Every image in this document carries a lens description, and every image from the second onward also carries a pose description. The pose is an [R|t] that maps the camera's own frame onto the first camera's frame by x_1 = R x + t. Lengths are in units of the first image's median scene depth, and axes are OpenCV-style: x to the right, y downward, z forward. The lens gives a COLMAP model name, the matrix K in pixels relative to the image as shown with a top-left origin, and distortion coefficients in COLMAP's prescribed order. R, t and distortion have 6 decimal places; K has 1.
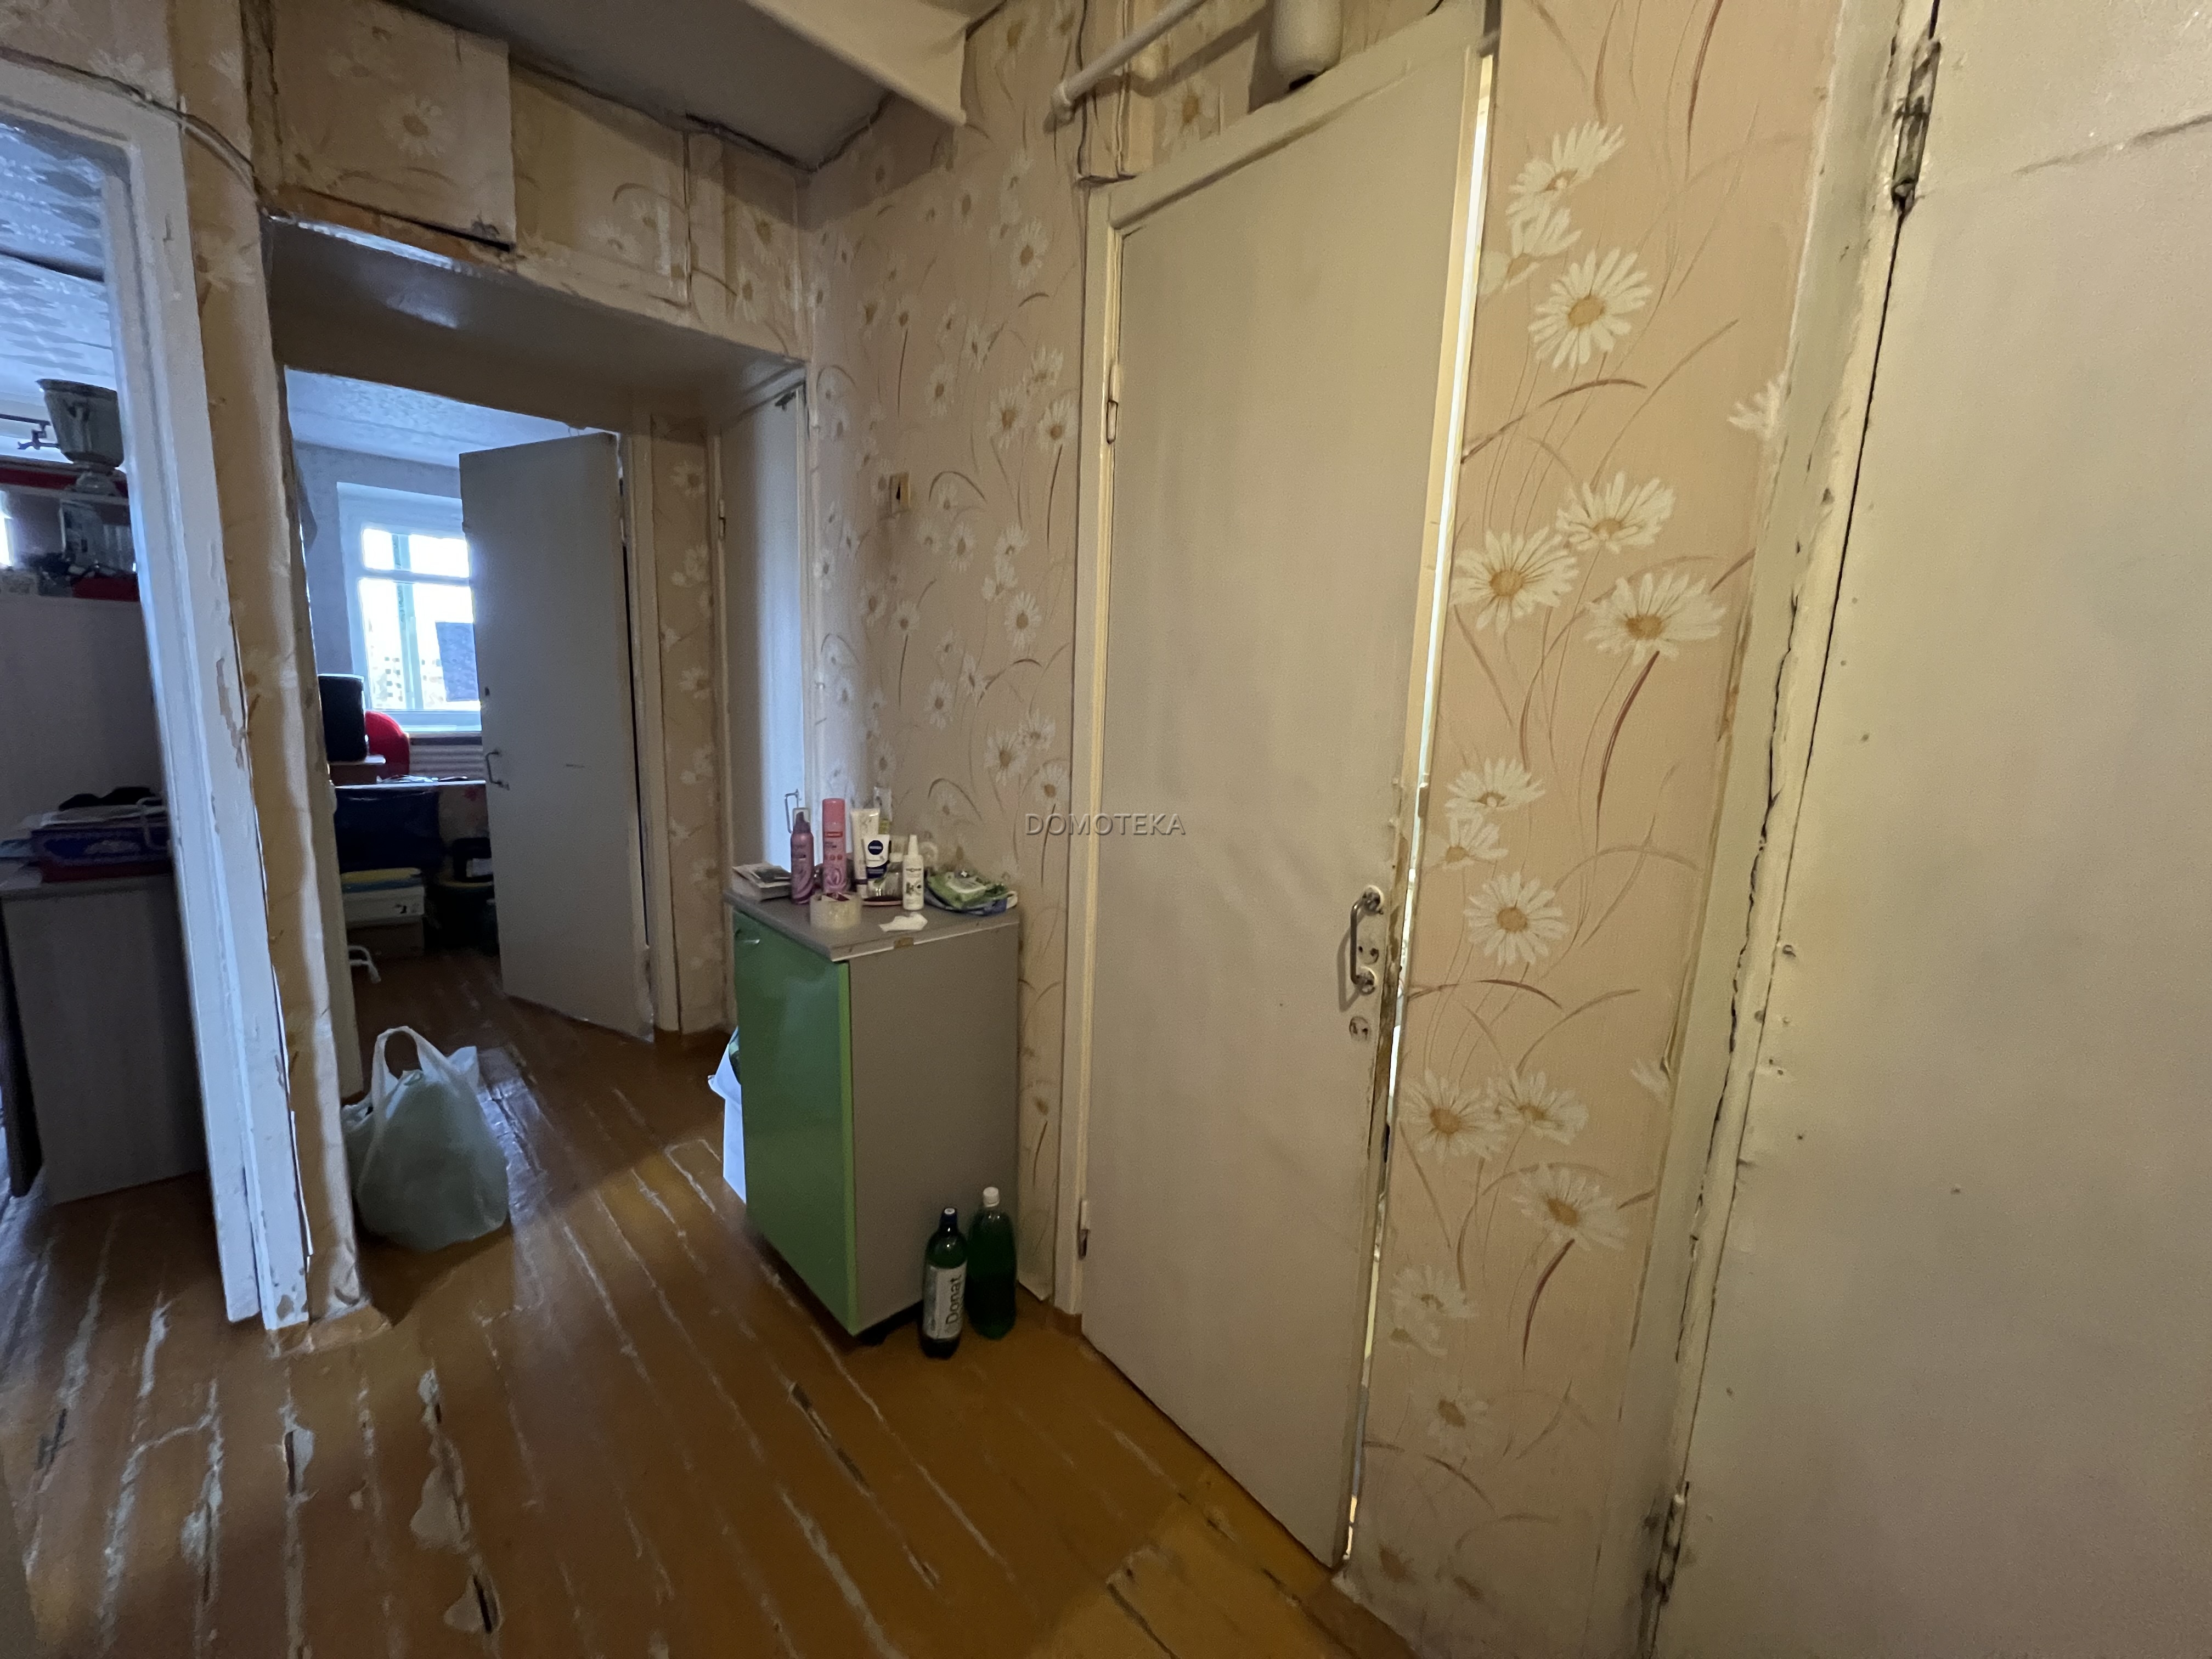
lens RADIAL K [[887.4, 0, 1107.8], [0, 887.4, 833.0], [0, 0, 1]] dist [-0.000984, -0.000193]
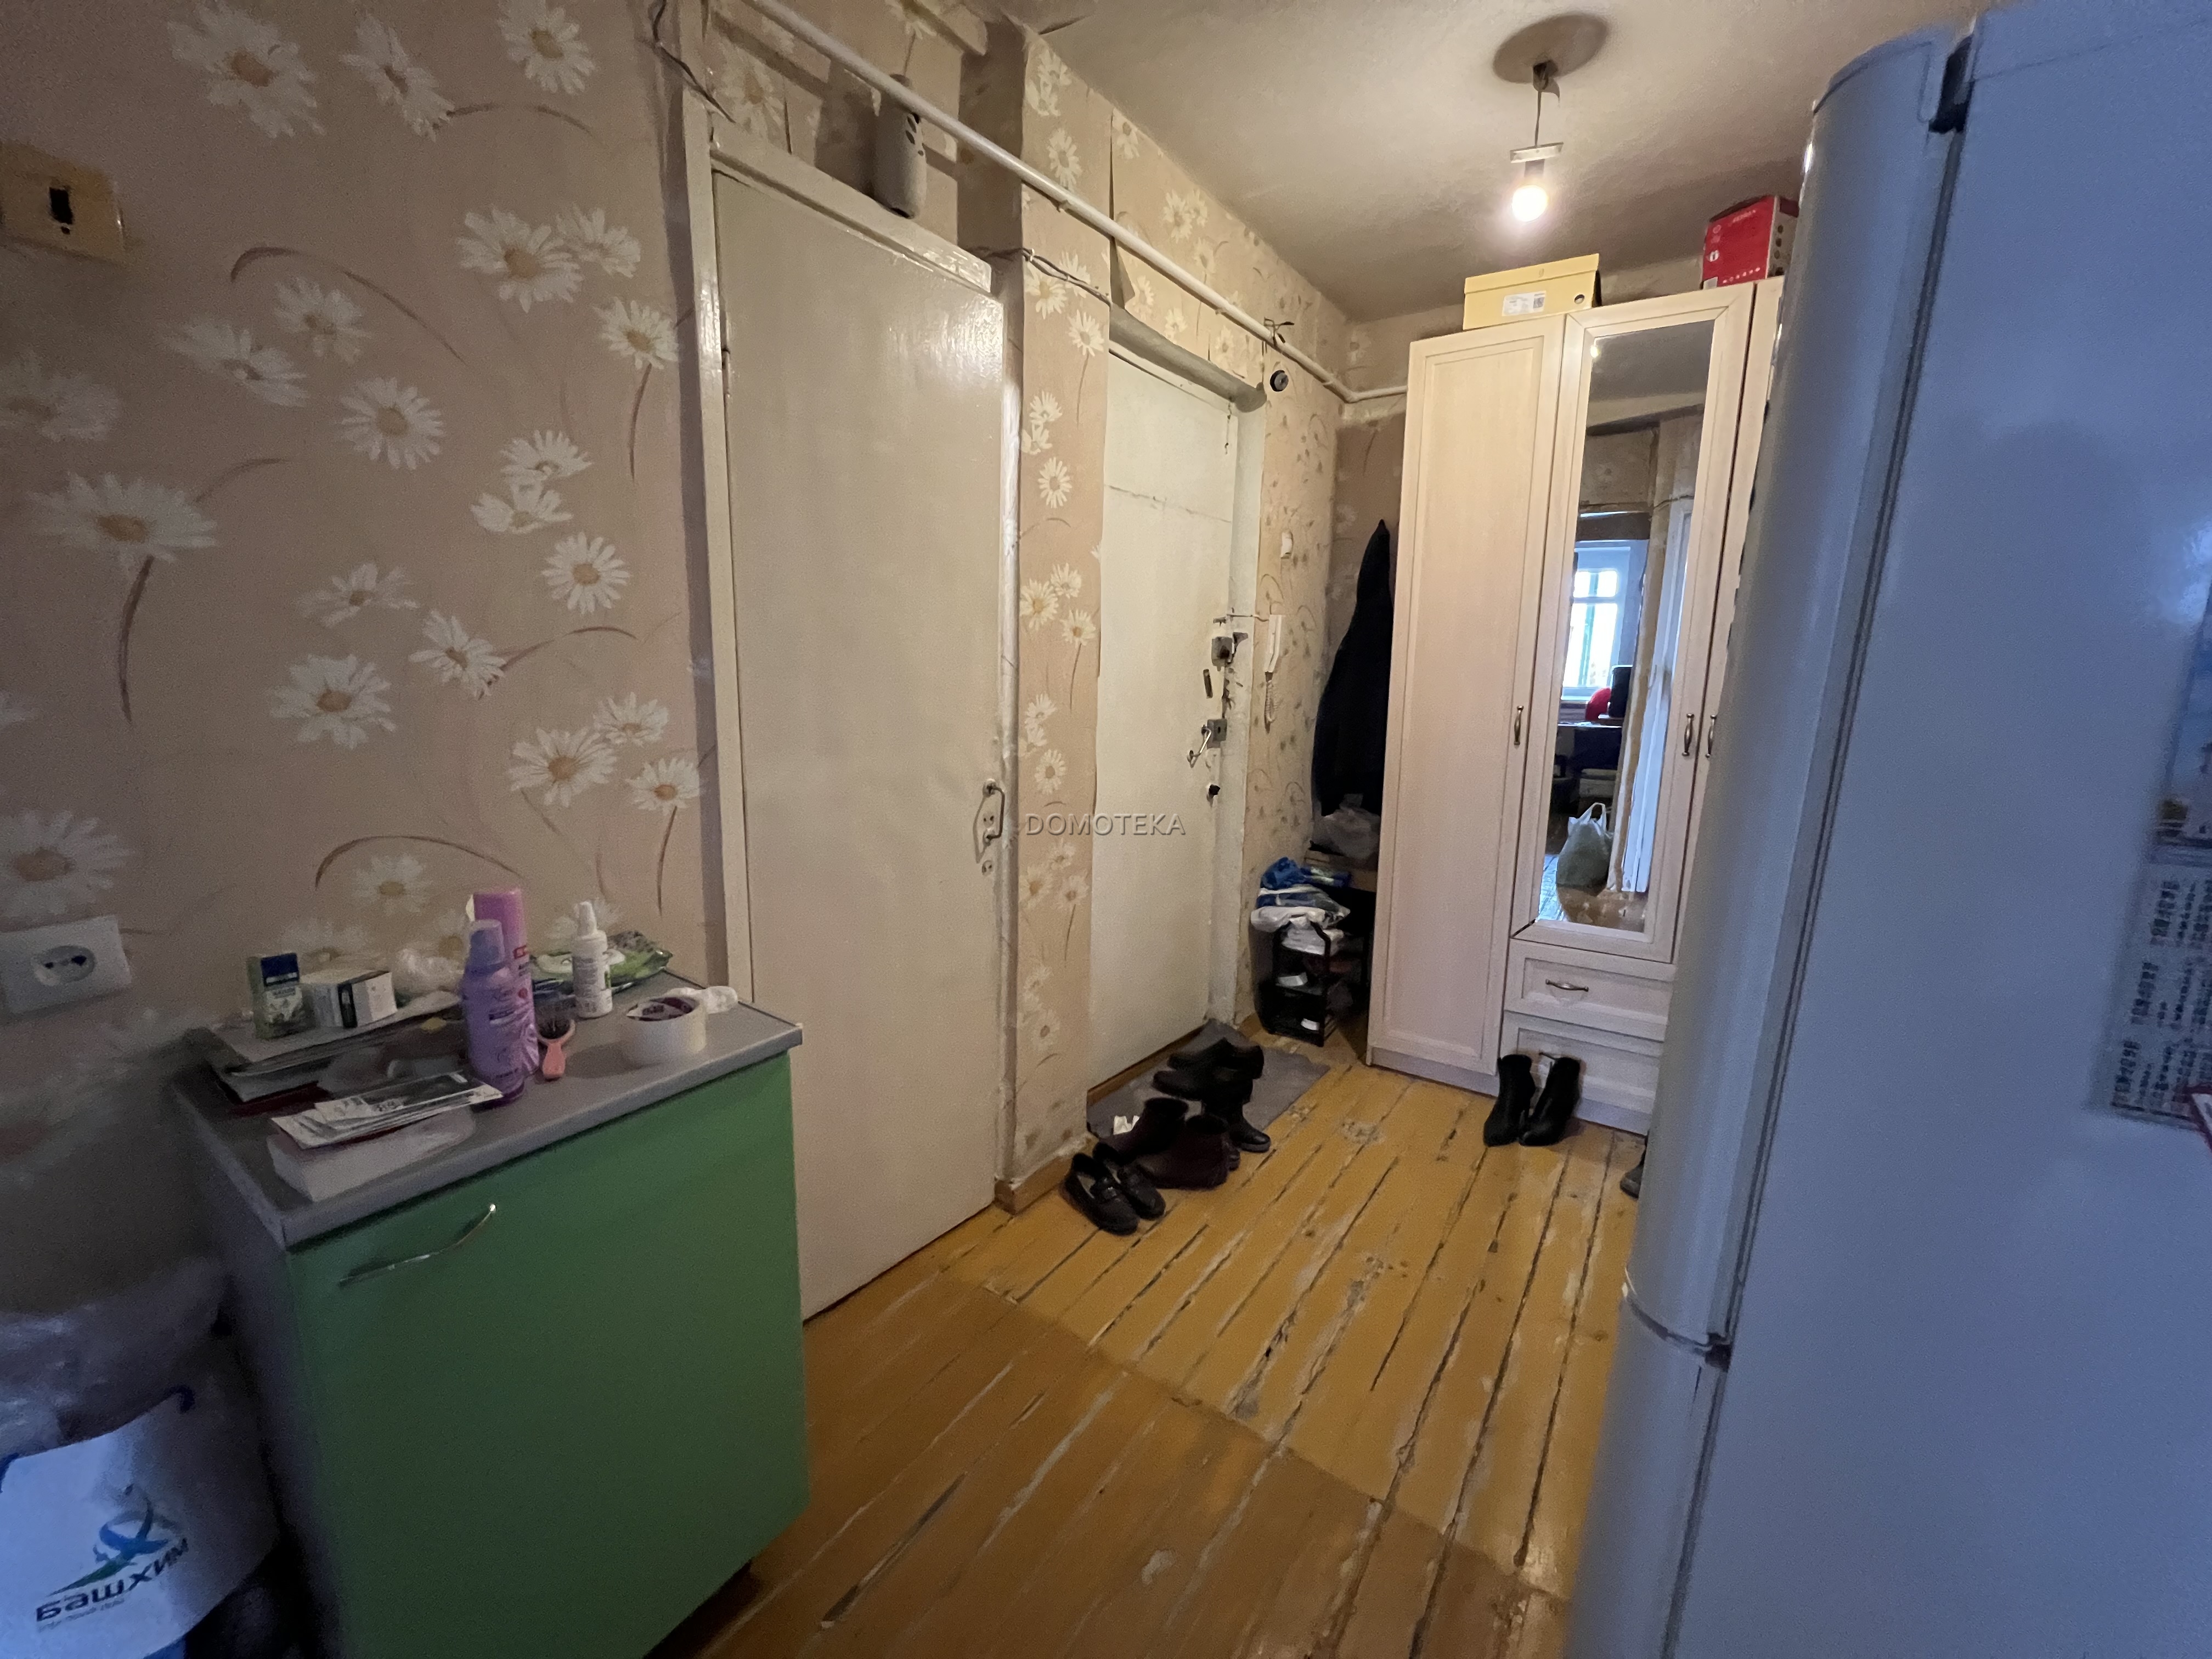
lens RADIAL K [[883.9, 0, 1101.4], [0, 883.9, 828.4], [0, 0, 1]] dist [-0.000755, -0.000359]
pose [[-0.211246, -0.227169, 0.950668, -1.153840], [0.127848, 0.957839, 0.257292, -0.215980], [-0.969036, 0.175893, -0.173296, 0.943262]]
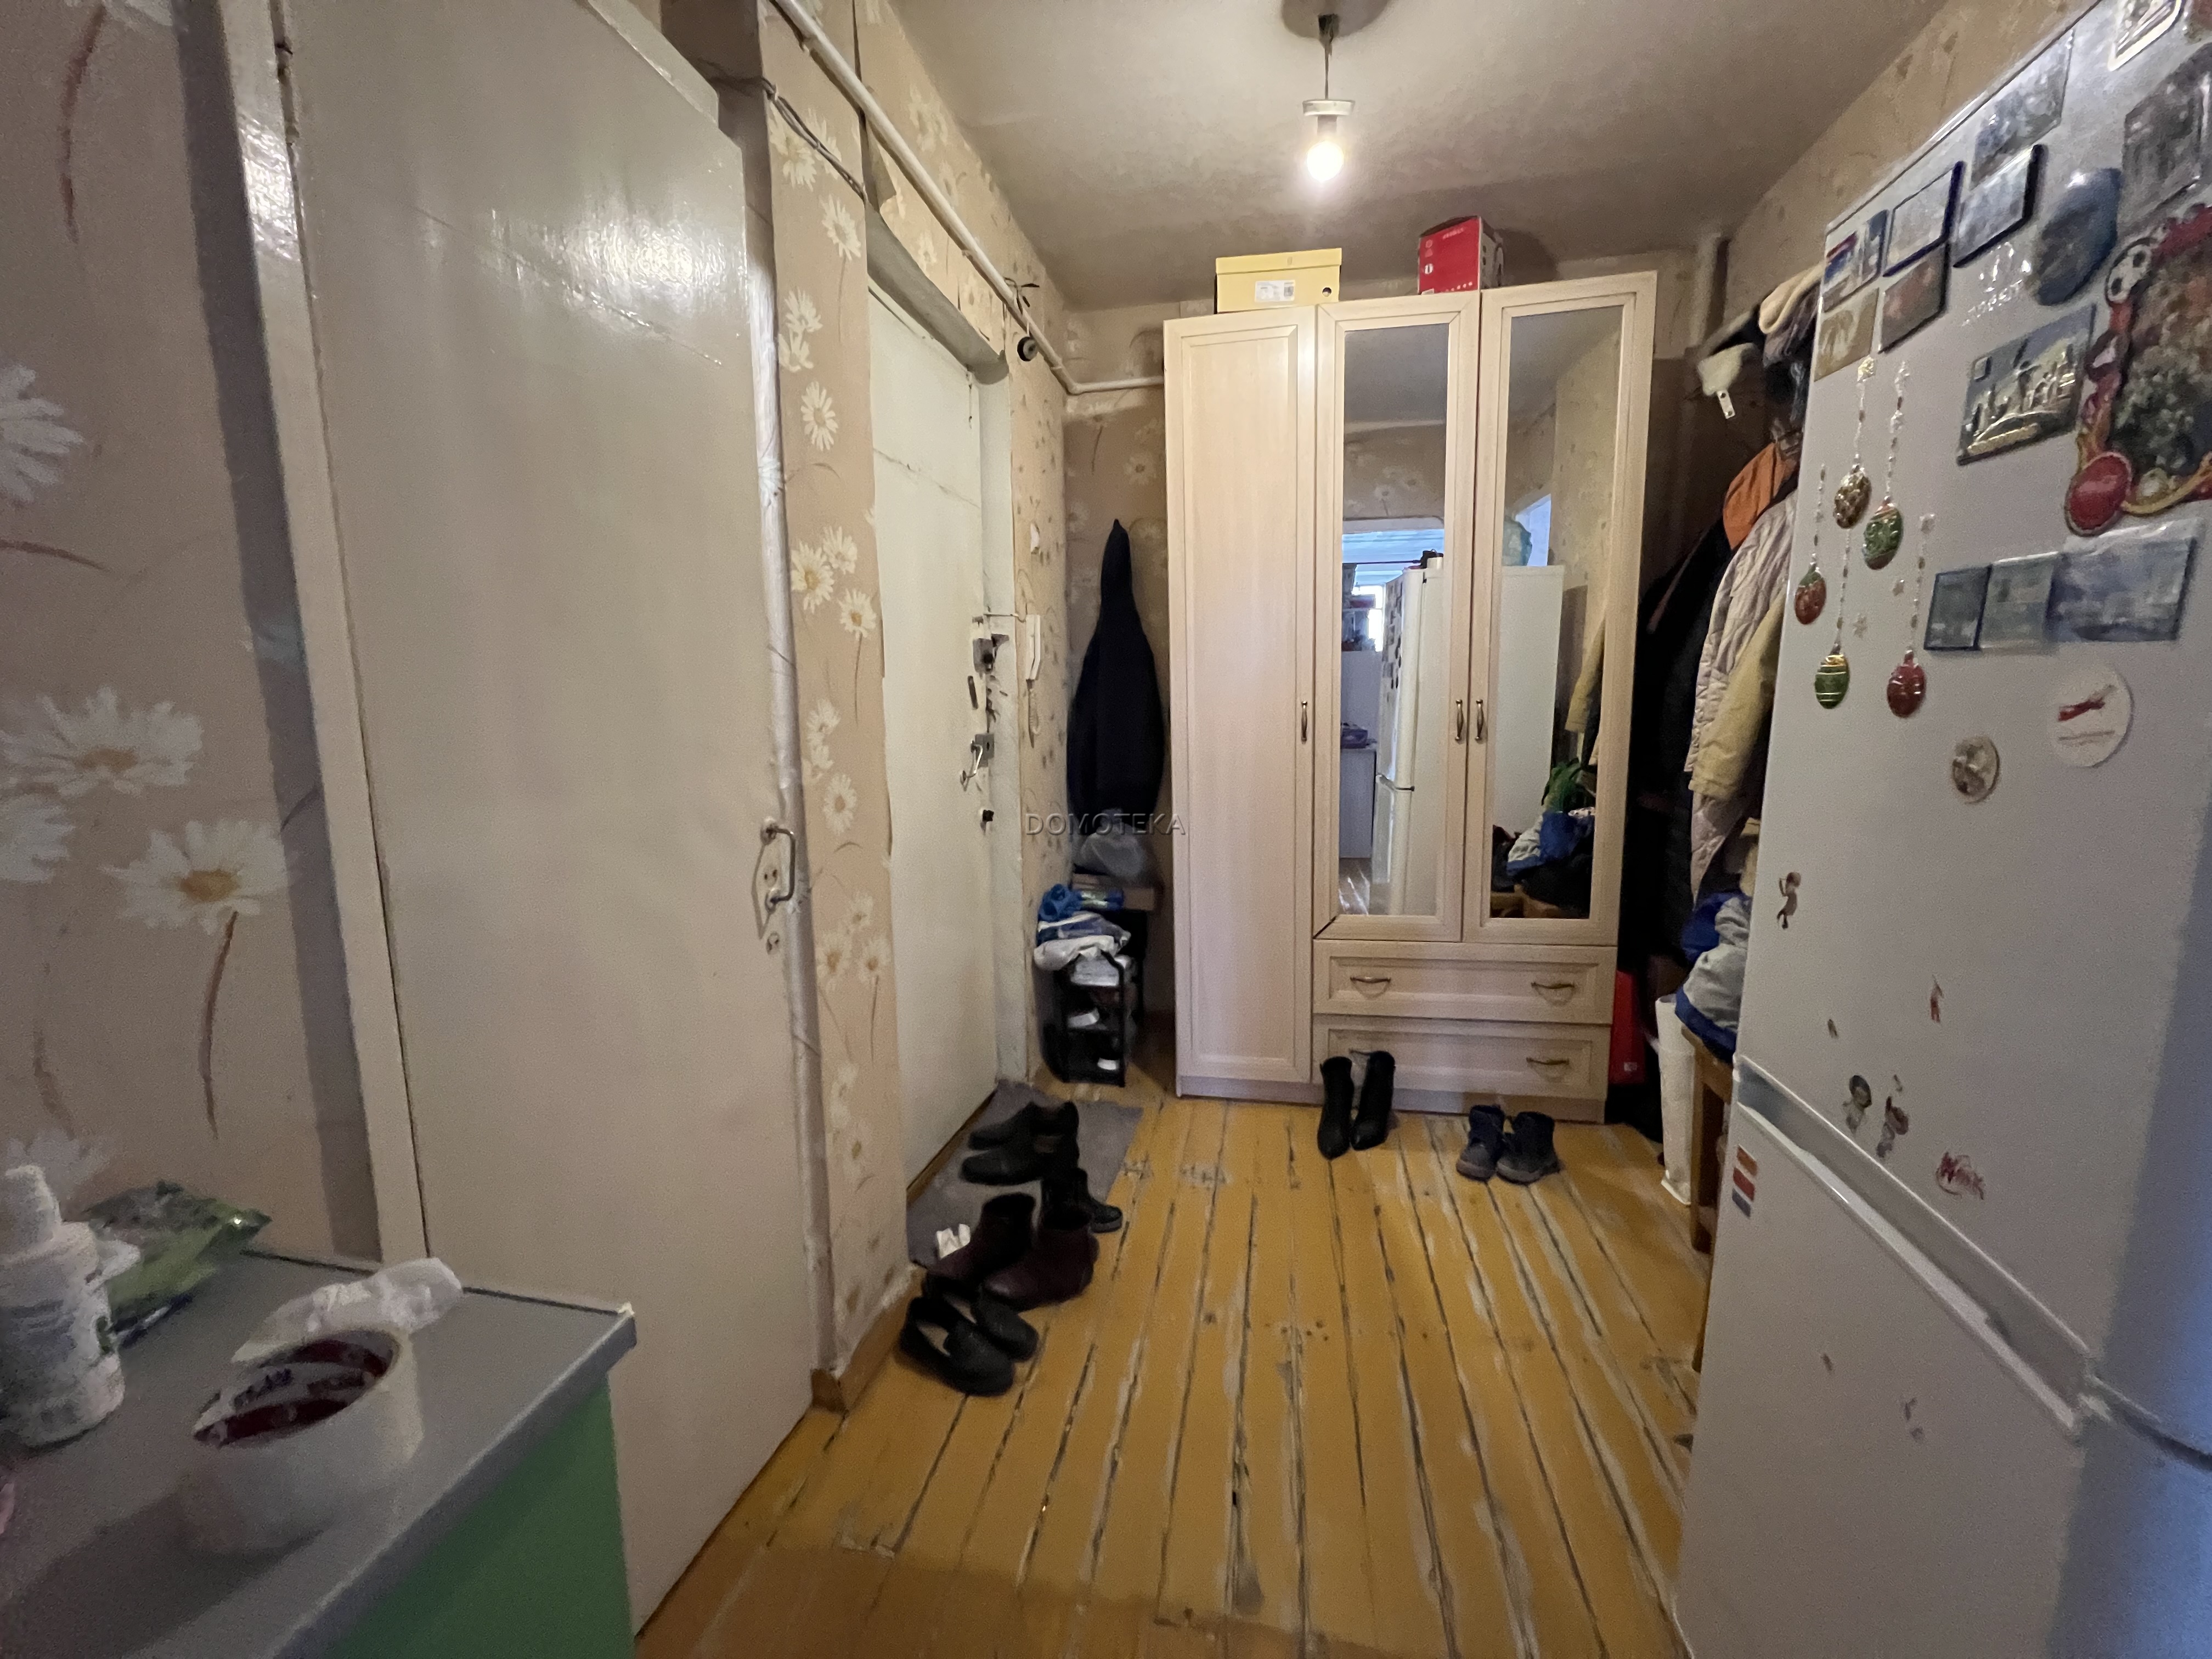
lens RADIAL K [[883.9, 0, 1101.5], [0, 883.9, 828.2], [0, 0, 1]] dist [-0.000755, -0.000359]
pose [[-0.577223, -0.154456, 0.801846, -0.776296], [0.121198, 0.954868, 0.271178, -0.166305], [-0.807542, 0.253712, -0.532452, 1.090714]]
